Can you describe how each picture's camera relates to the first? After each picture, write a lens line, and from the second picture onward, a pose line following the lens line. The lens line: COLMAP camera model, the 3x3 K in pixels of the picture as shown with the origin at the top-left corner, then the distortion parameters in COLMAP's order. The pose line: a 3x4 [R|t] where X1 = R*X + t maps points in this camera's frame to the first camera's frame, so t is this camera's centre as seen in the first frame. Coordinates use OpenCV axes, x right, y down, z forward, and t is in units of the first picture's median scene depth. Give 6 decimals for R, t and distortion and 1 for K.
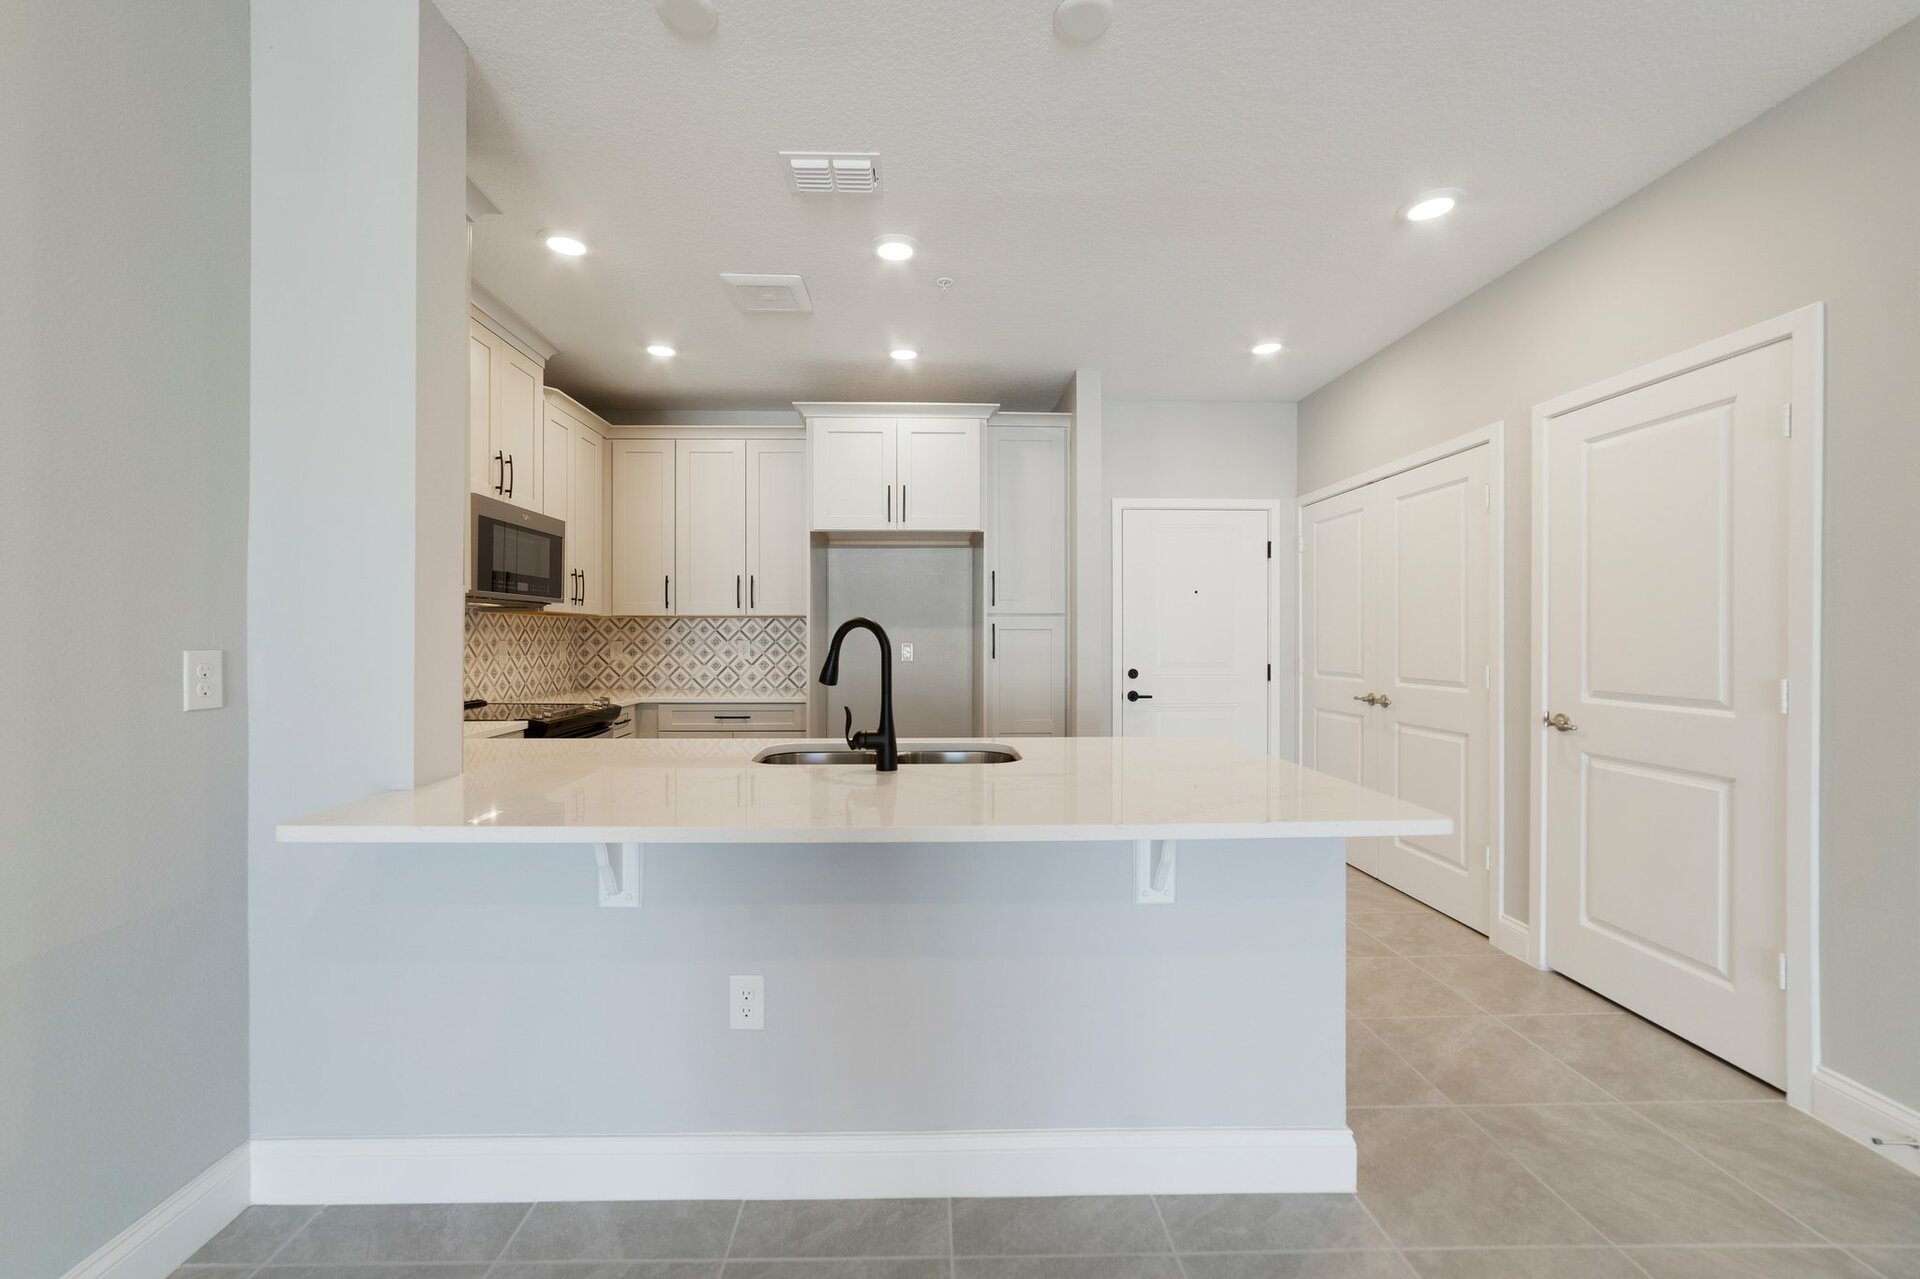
lens RADIAL K [[745.7, 0, 941.2], [0, 745.7, 629.6], [0, 0, 1]] dist [-0.019177, -0.000060]
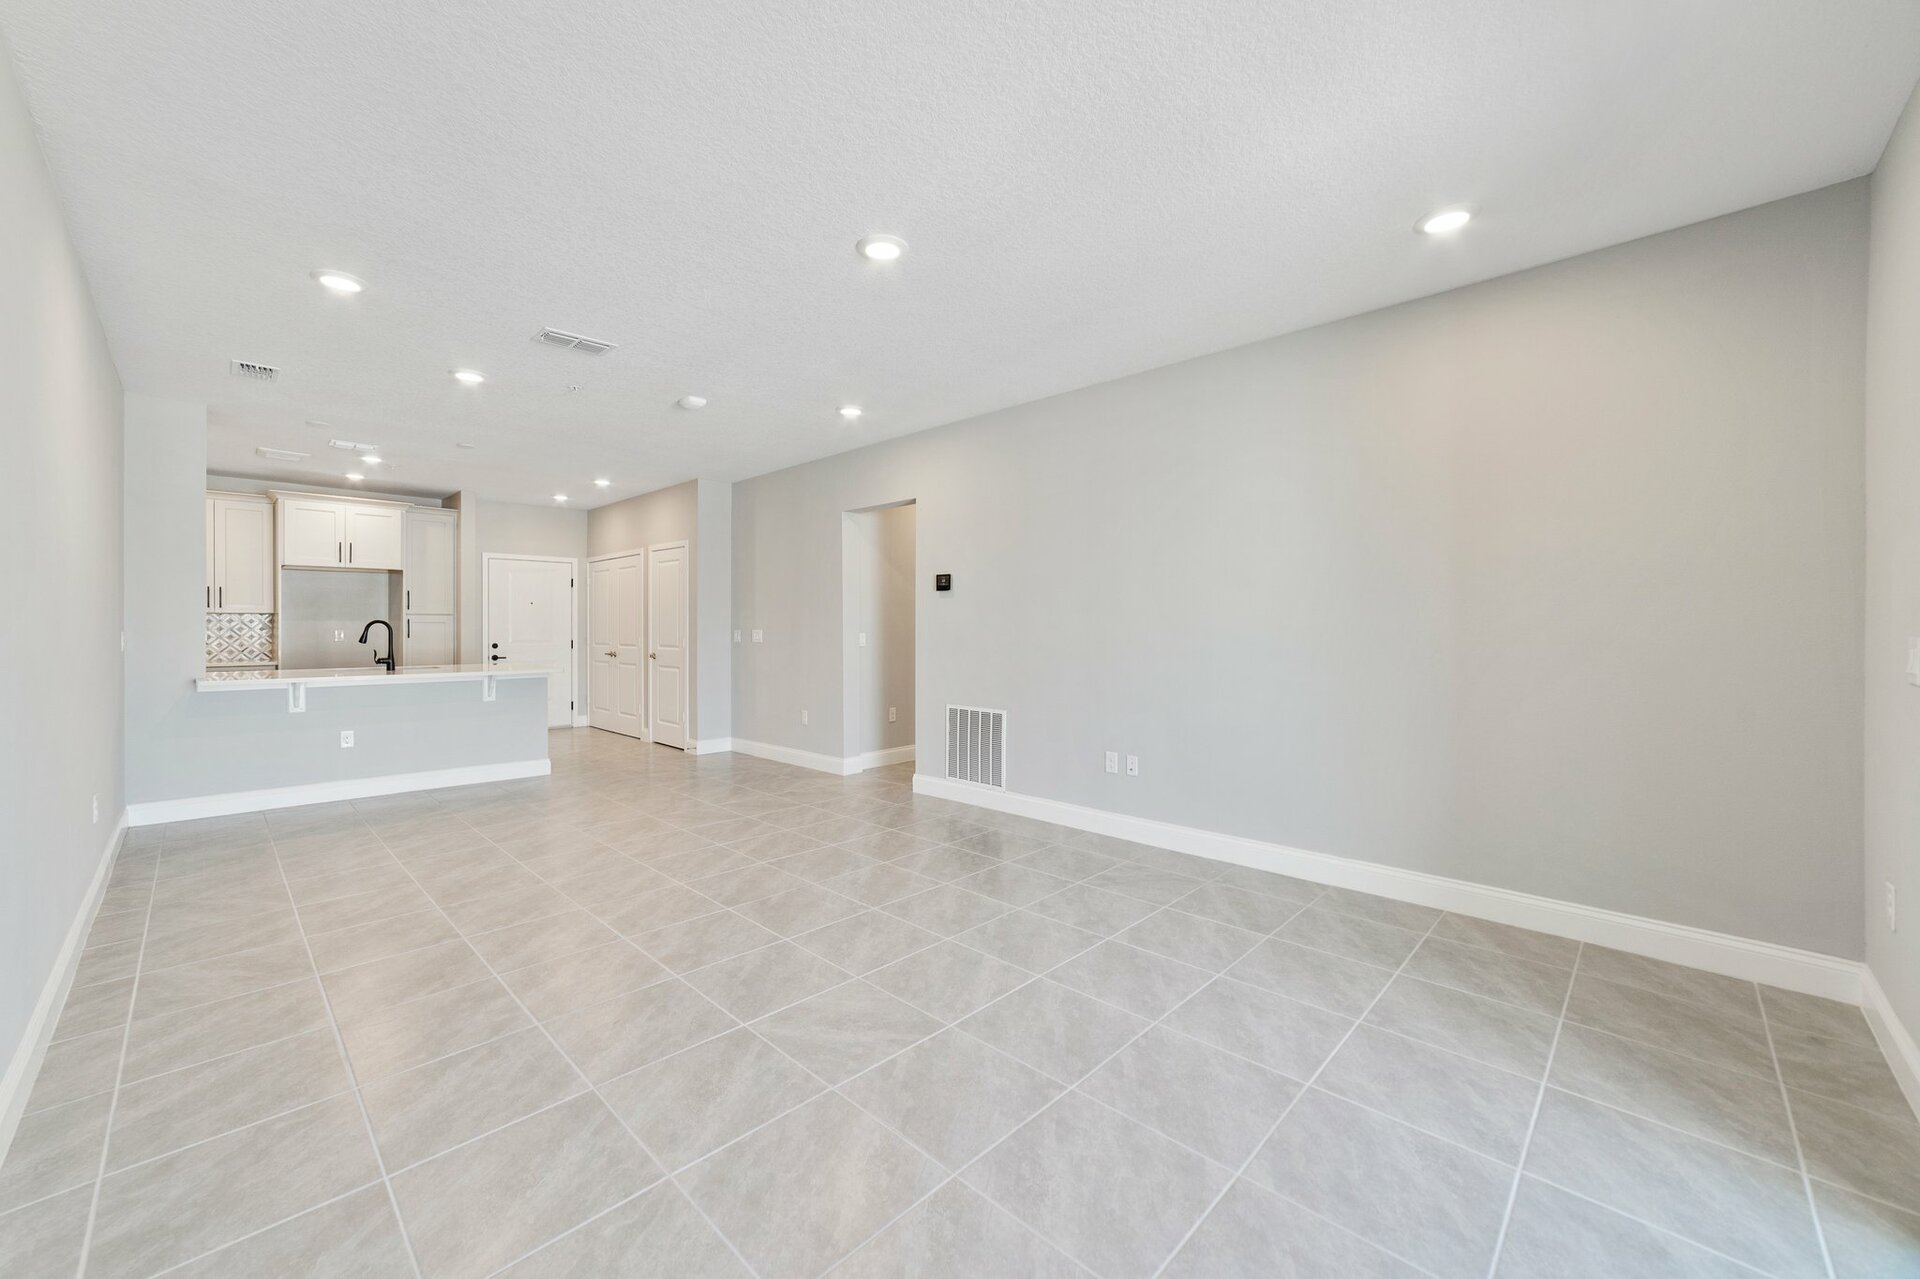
lens RADIAL K [[738.1, 0, 948.6], [0, 738.1, 633.7], [0, 0, 1]] dist [-0.018243, 0.000548]
pose [[0.713828, -0.004039, 0.700309, -0.247820], [-0.010524, 0.999809, 0.016494, -0.016144], [-0.700242, -0.019144, 0.713649, -1.255786]]
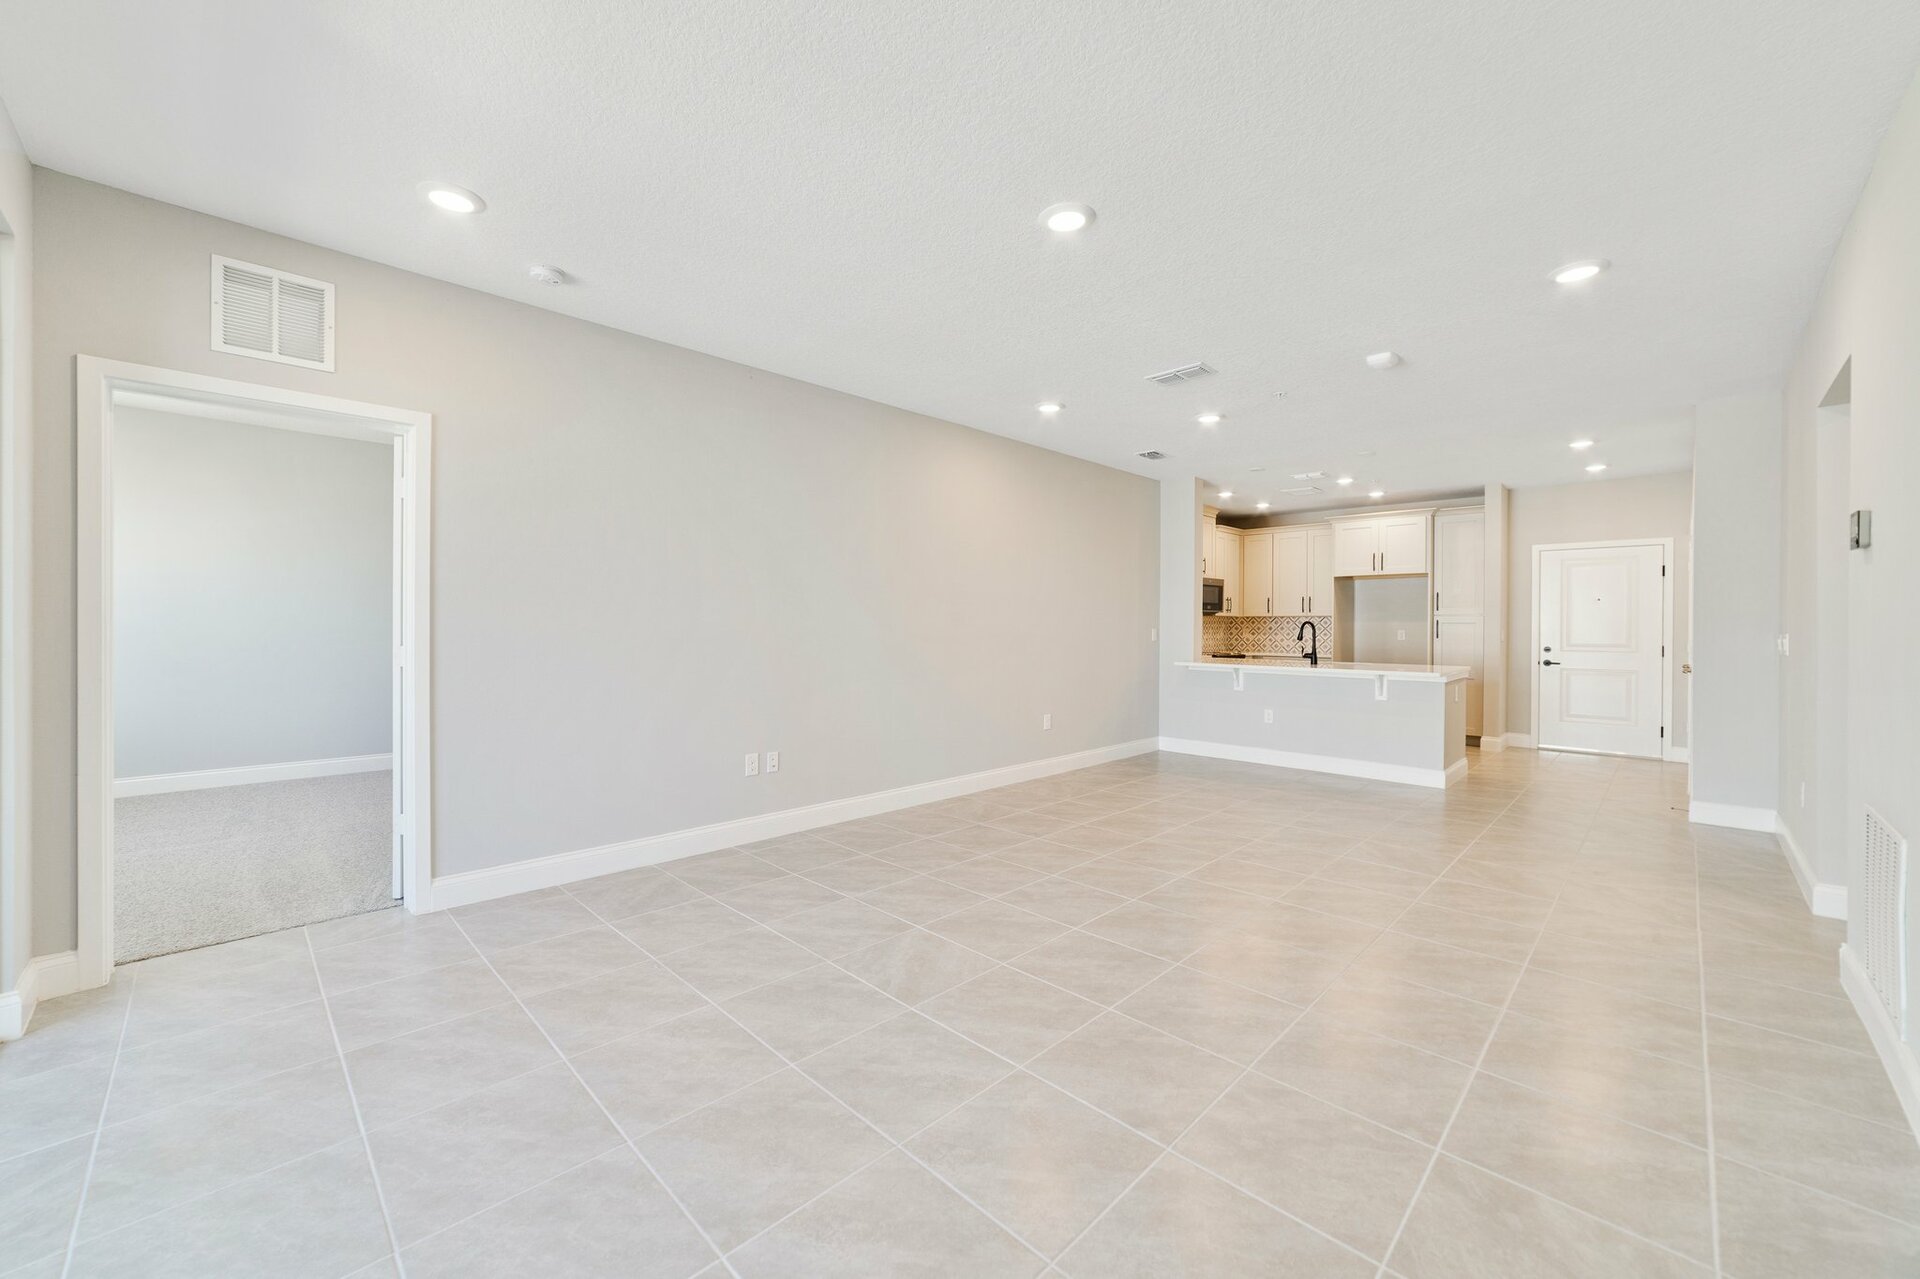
lens RADIAL K [[745.7, 0, 941.2], [0, 745.7, 629.6], [0, 0, 1]] dist [-0.019177, -0.000060]
pose [[0.683630, 0.007214, -0.729793, 0.591477], [0.004126, 0.999897, 0.013749, -0.014954], [0.729817, -0.012410, 0.683530, -1.242029]]
